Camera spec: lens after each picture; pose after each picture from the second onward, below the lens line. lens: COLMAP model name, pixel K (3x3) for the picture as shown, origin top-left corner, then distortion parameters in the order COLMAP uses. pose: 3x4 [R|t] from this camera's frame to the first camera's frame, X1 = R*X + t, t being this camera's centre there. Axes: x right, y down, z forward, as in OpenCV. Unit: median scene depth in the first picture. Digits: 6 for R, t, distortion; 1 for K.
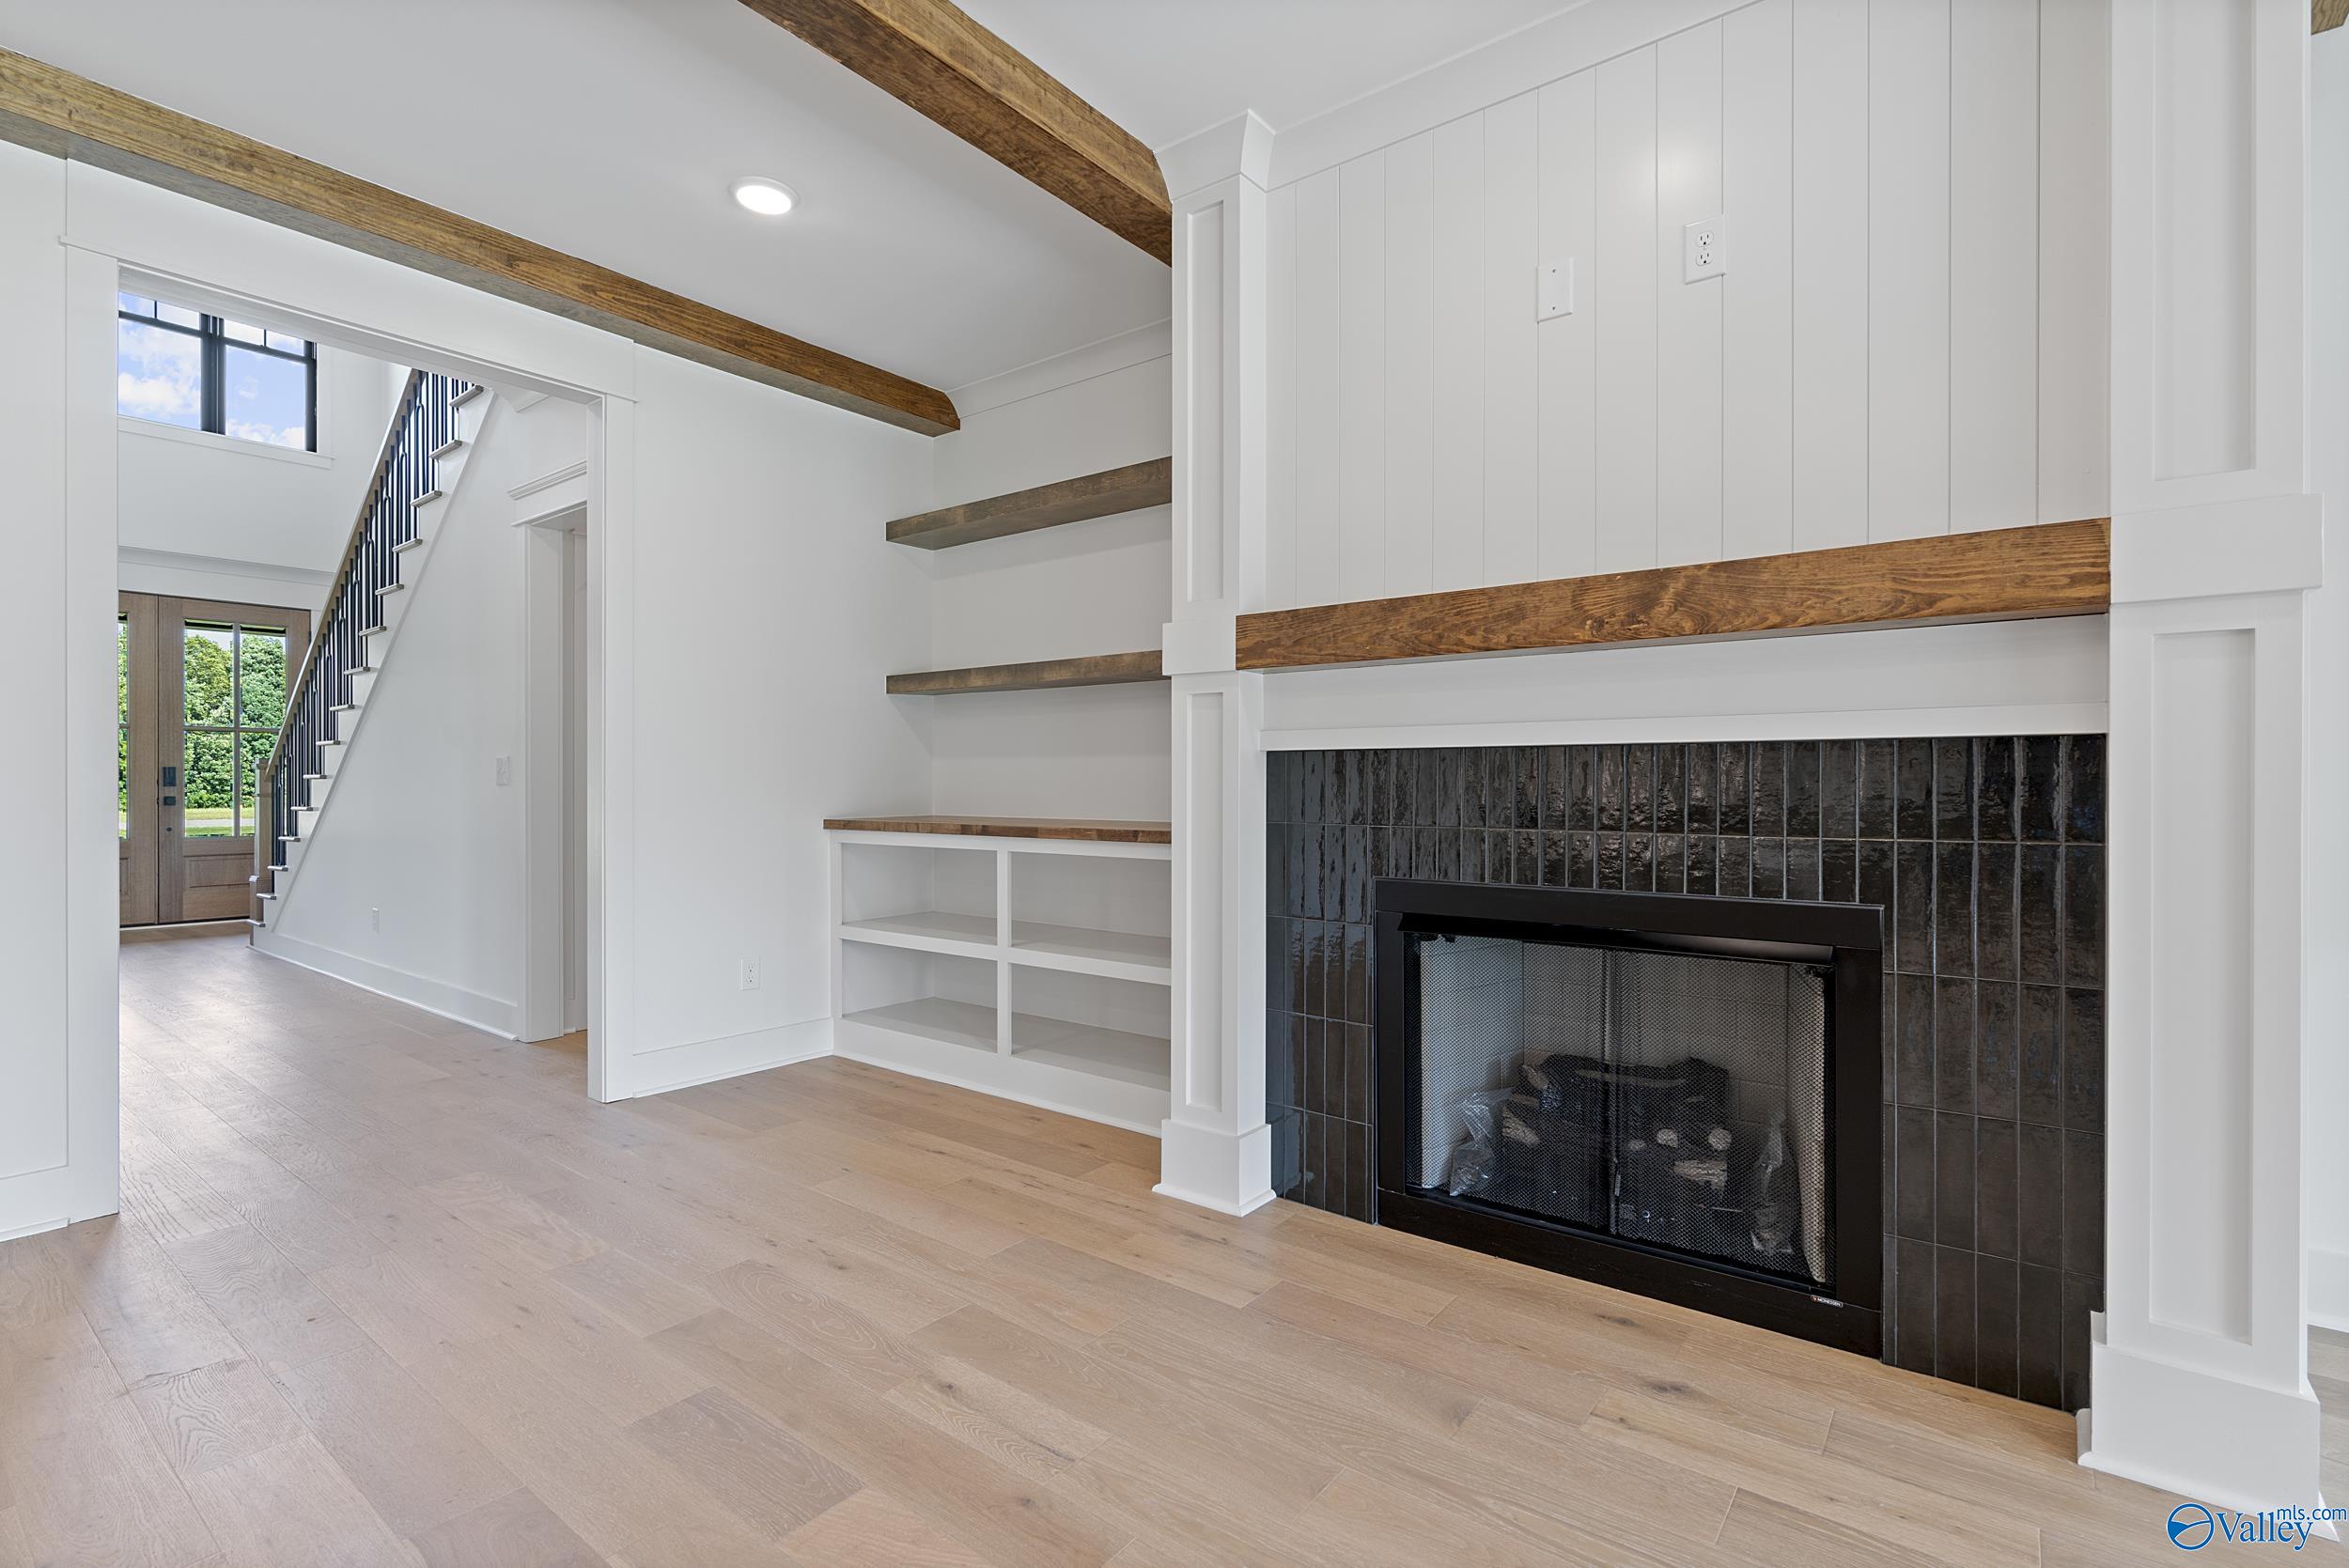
lens RADIAL K [[1086.9, 0, 1177.2], [0, 1086.9, 790.7], [0, 0, 1]] dist [-0.004944, 0.001501]
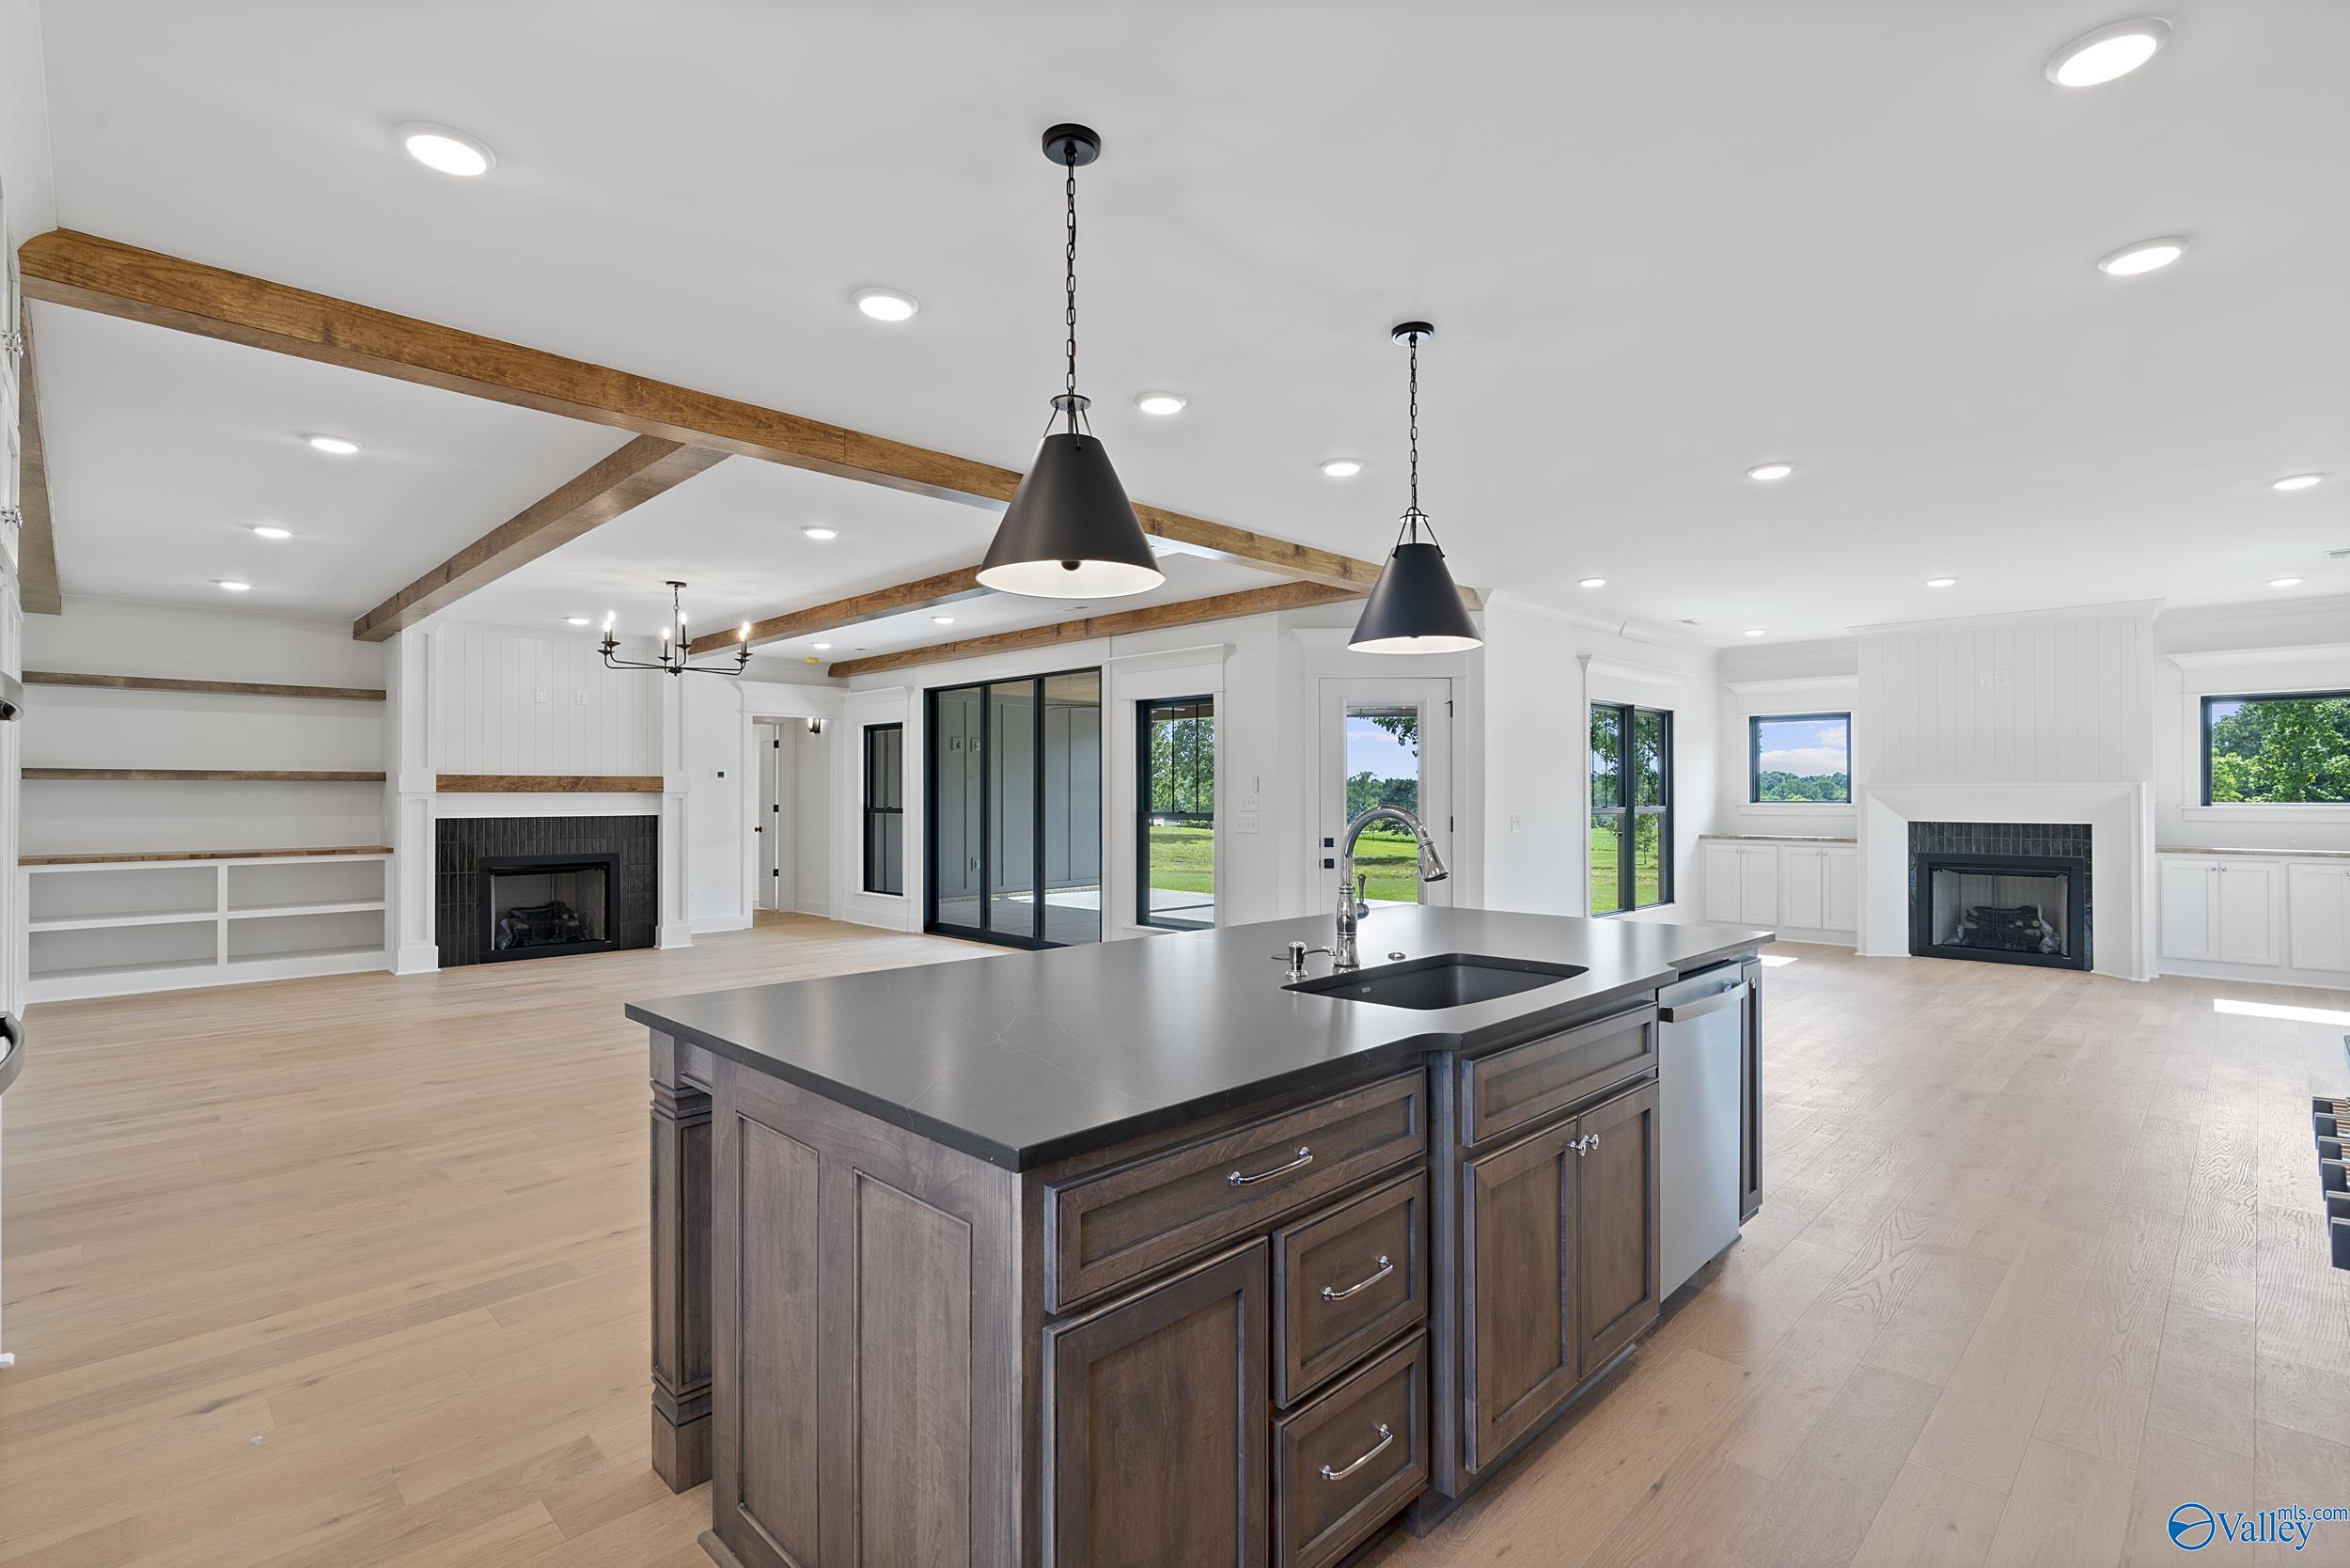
lens RADIAL K [[1087.4, 0, 1193.2], [0, 1087.4, 785.3], [0, 0, 1]] dist [-0.004944, 0.001501]
pose [[0.116698, 0.004905, 0.993155, -2.712019], [0.006841, 0.999960, -0.005742, -0.098362], [-0.993144, 0.007464, 0.116660, -1.456774]]
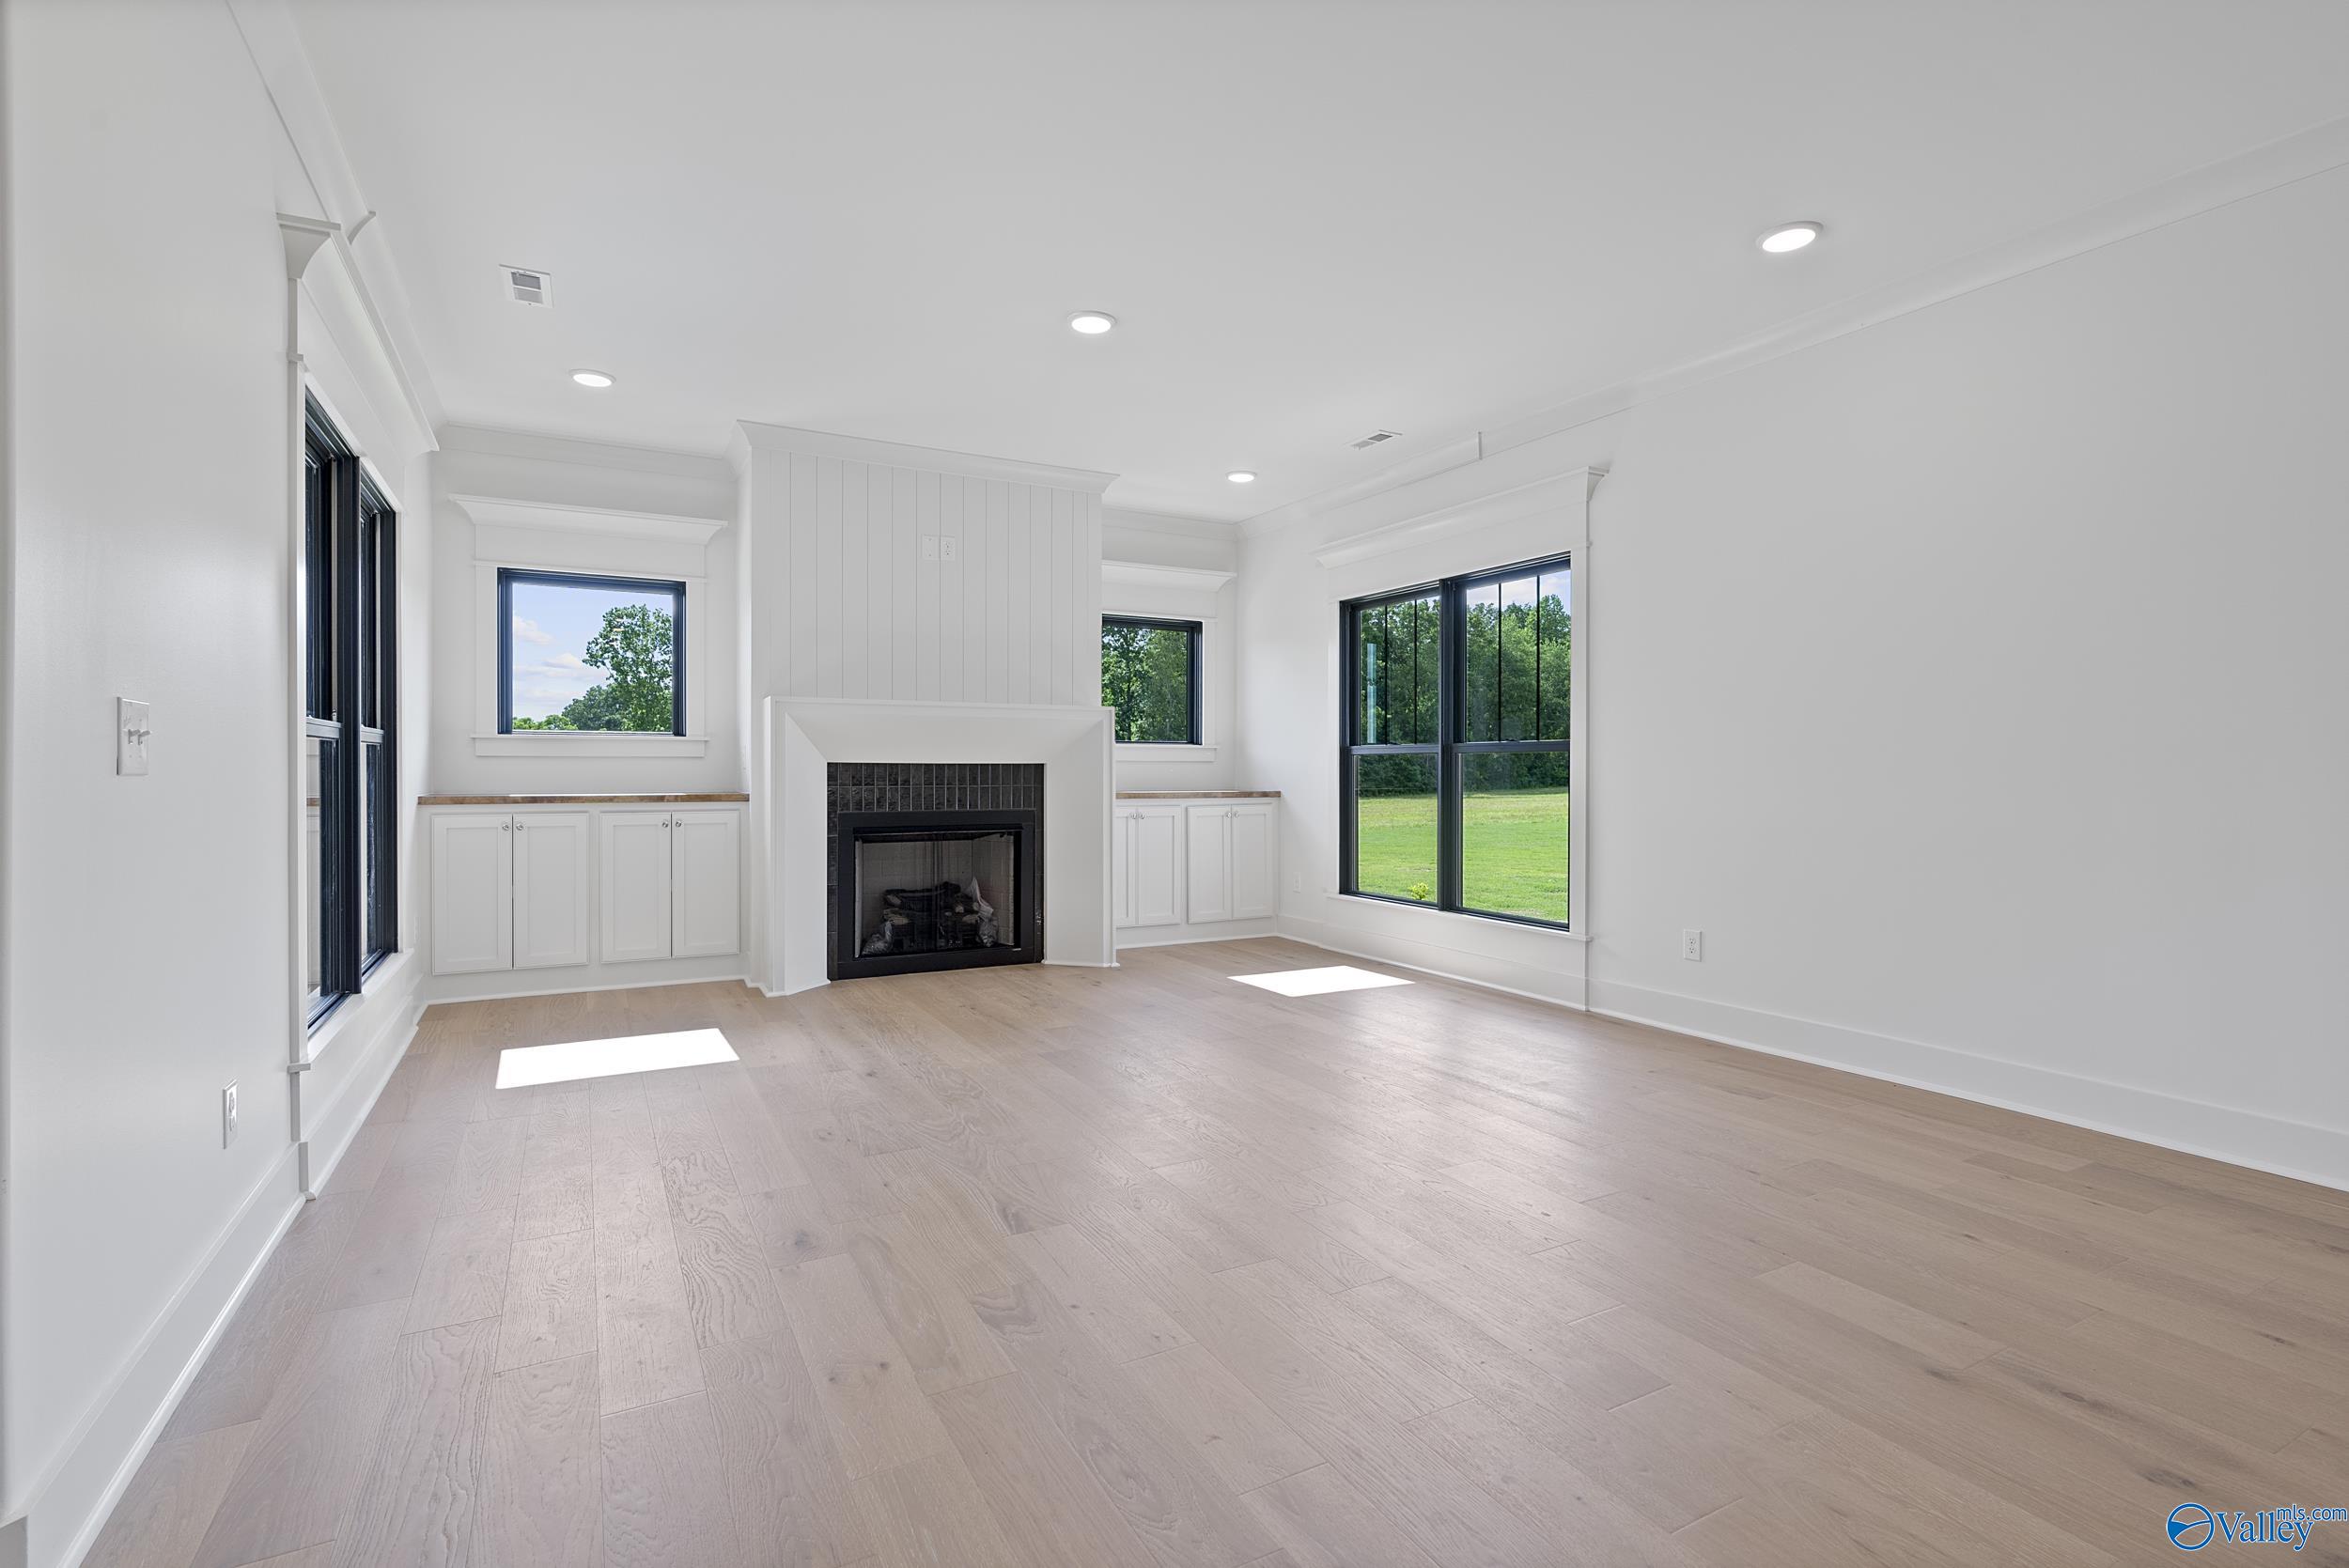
lens RADIAL K [[1086.9, 0, 1182.3], [0, 1086.9, 770.5], [0, 0, 1]] dist [-0.004944, 0.001501]
pose [[-0.917355, -0.003874, 0.398052, -0.585944], [-0.001518, 0.999979, 0.006234, 0.009175], [-0.398068, 0.005114, -0.917342, -1.645359]]
